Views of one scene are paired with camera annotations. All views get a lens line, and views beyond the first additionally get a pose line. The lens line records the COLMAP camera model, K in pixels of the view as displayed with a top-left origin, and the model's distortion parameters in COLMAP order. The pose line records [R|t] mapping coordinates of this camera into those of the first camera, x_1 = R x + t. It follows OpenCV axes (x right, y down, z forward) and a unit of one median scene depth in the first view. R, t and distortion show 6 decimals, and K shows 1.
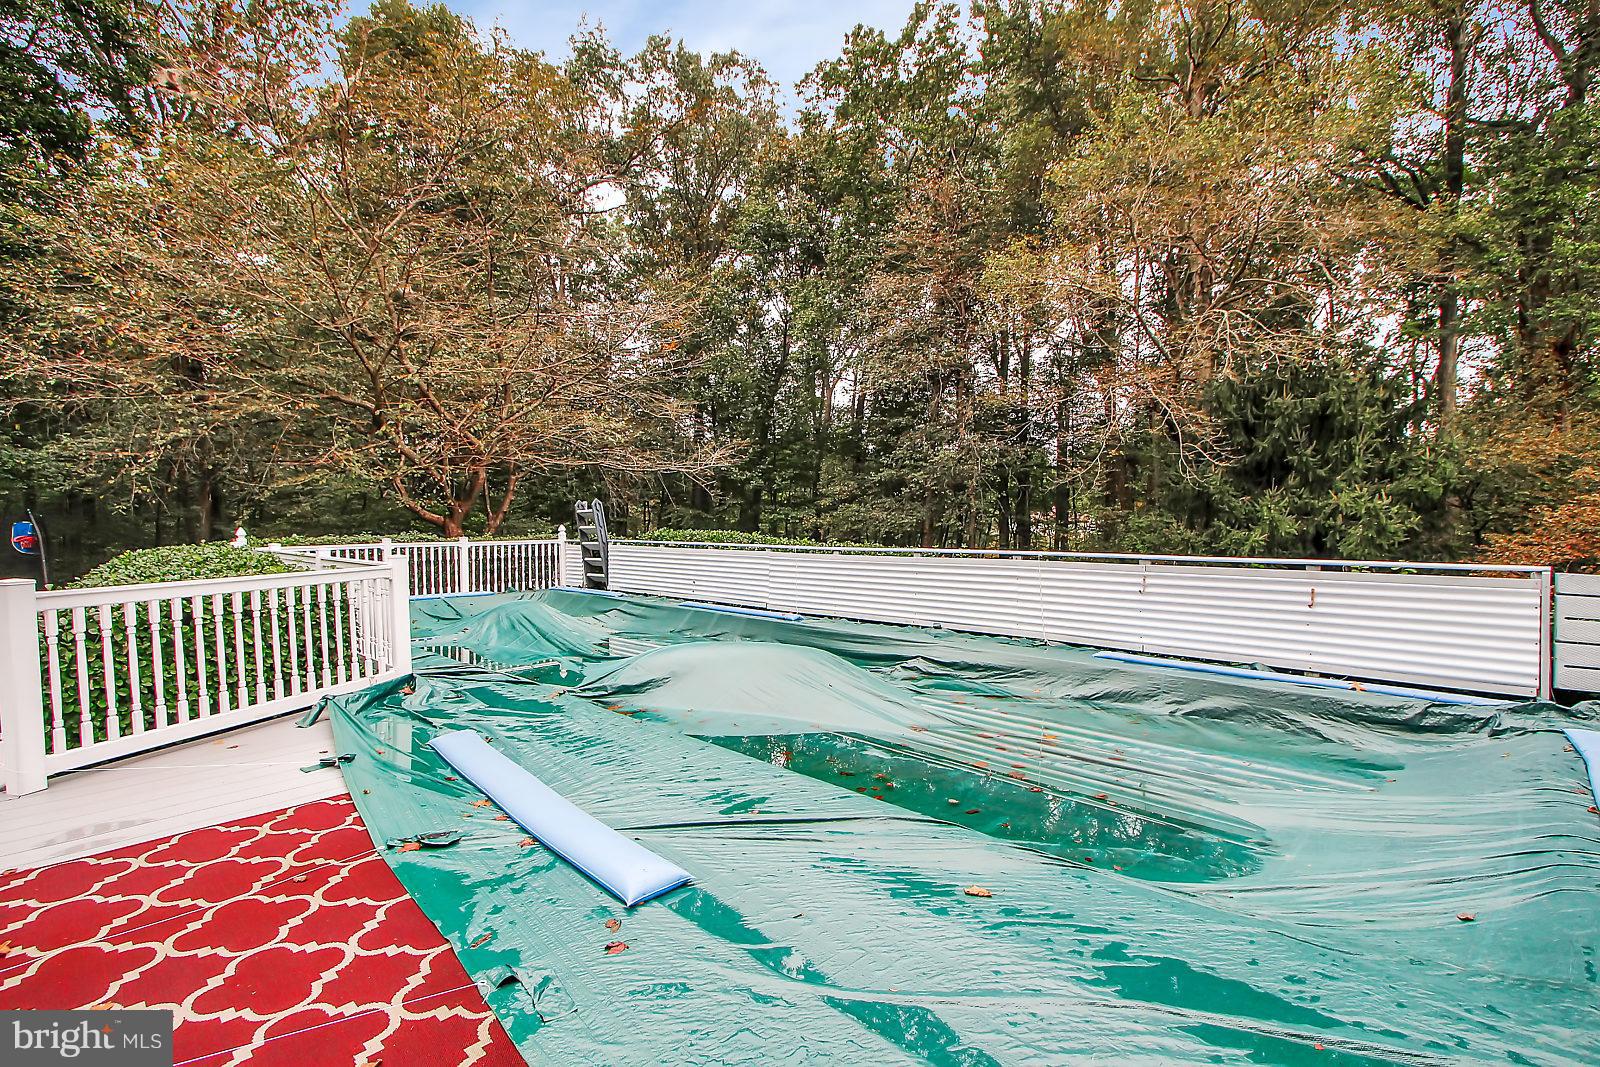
lens RADIAL K [[852.5, 0, 804.5], [0, 852.5, 558.8], [0, 0, 1]] dist [-0.000232, -0.000571]
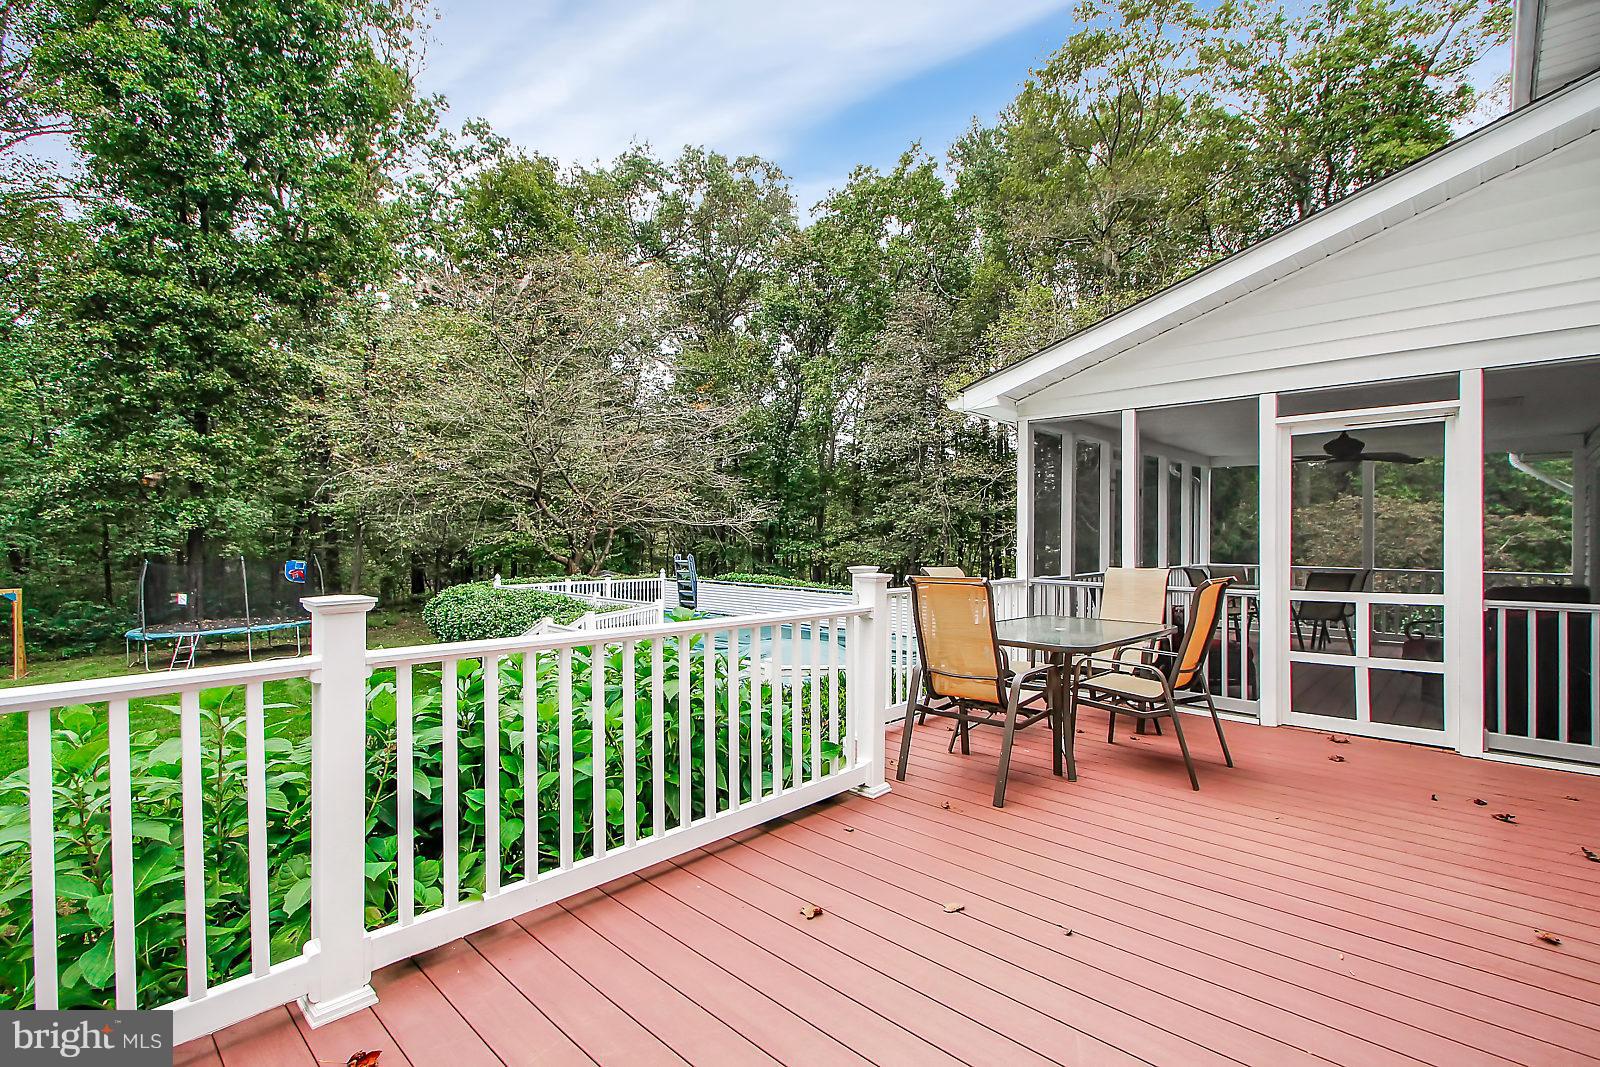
lens RADIAL K [[852.5, 0, 804.5], [0, 852.5, 558.8], [0, 0, 1]] dist [-0.000232, -0.000571]
pose [[0.999955, 0.009475, -0.000843, -0.010158], [-0.009491, 0.999723, -0.021544, -0.010452], [0.000639, 0.021551, 0.999768, -0.218044]]
